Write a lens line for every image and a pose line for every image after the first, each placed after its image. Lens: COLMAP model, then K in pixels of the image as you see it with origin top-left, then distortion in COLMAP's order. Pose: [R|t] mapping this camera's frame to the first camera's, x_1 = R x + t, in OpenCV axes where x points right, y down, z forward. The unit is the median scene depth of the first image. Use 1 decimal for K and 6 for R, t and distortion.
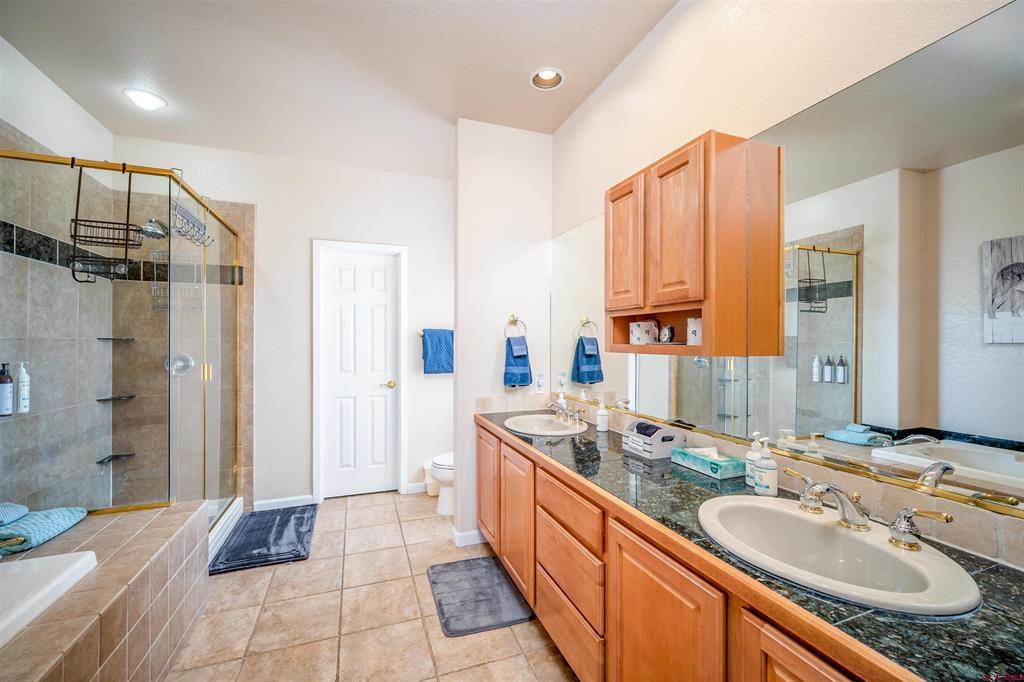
lens RADIAL K [[407.6, 0, 512.3], [0, 407.6, 341.6], [0, 0, 1]] dist [-0.002291, 0.000648]
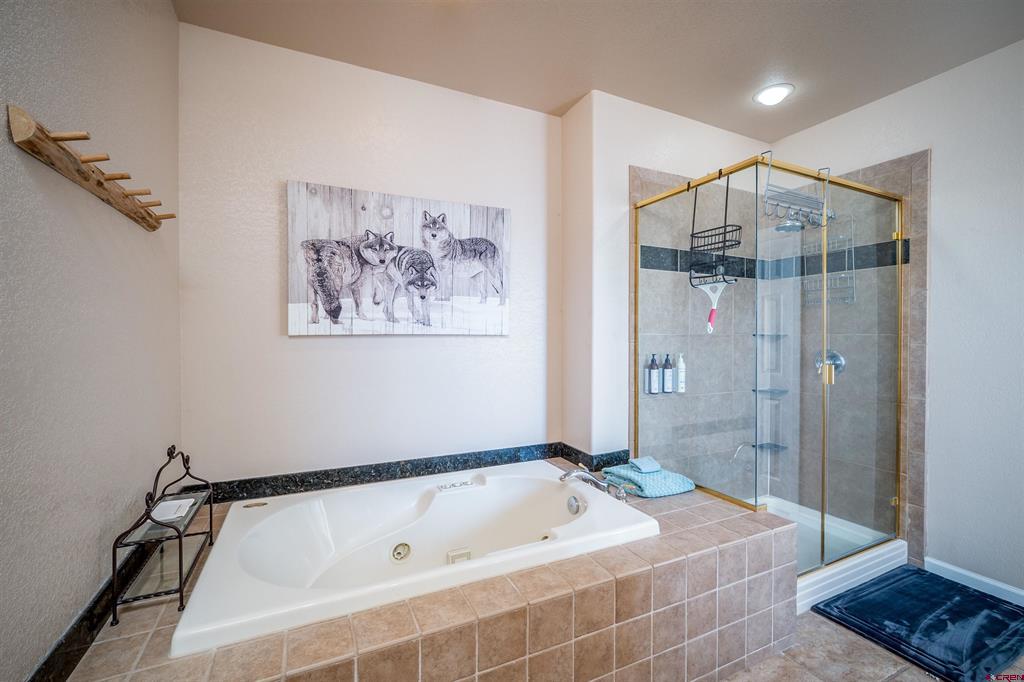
lens RADIAL K [[407.6, 0, 505.3], [0, 407.6, 339.6], [0, 0, 1]] dist [-0.002291, 0.000648]
pose [[0.083137, 0.007894, -0.996507, 0.042262], [-0.000535, 0.999969, 0.007876, -0.003481], [0.996538, -0.000122, 0.083138, 0.259282]]
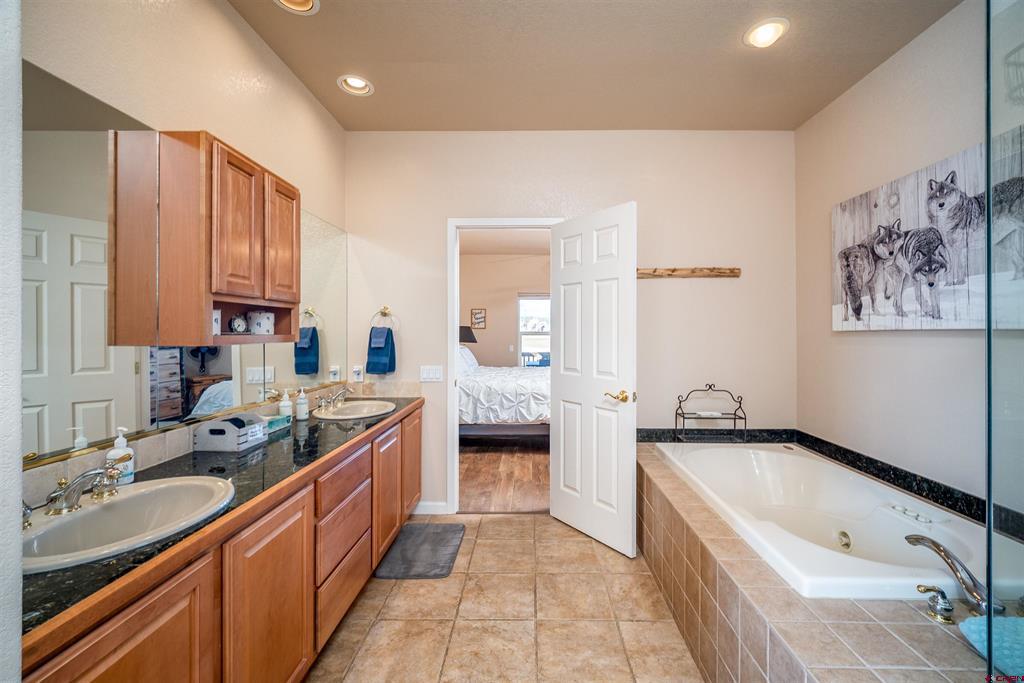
lens RADIAL K [[407.6, 0, 512.5], [0, 407.6, 333.9], [0, 0, 1]] dist [-0.002291, 0.000648]
pose [[-0.929638, -0.005665, 0.368431, -0.265102], [-0.003975, 0.999978, 0.005347, -0.001624], [-0.368453, 0.003506, -0.929640, 0.813913]]
